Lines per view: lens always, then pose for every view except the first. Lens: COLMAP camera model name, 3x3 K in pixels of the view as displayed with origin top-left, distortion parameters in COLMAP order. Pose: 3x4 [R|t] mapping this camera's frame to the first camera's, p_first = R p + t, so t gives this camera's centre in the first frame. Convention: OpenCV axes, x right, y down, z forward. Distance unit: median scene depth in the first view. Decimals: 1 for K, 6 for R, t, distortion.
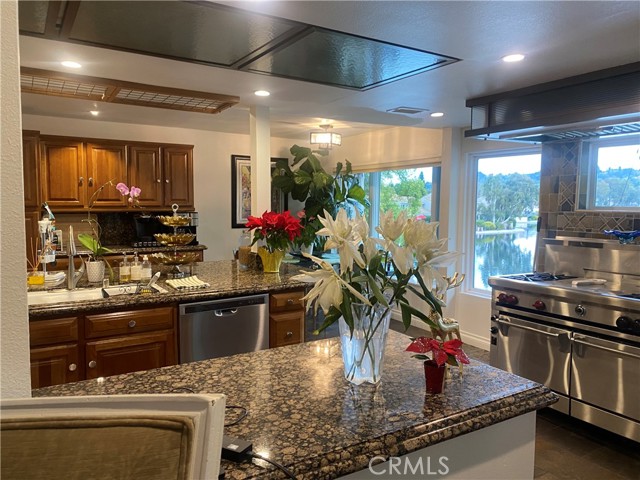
lens RADIAL K [[490.0, 0, 323.4], [0, 490.0, 236.5], [0, 0, 1]] dist [0.042782, -0.016783]
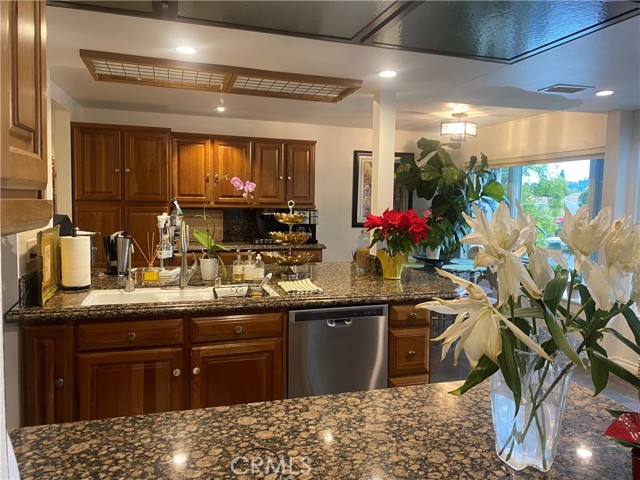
lens RADIAL K [[490.0, 0, 325.8], [0, 490.0, 235.2], [0, 0, 1]] dist [0.042782, -0.016783]
pose [[0.970112, 0.028711, -0.240951, -0.013149], [-0.029032, 0.999576, 0.002218, -0.004191], [0.240913, 0.004844, 0.970535, 0.133382]]
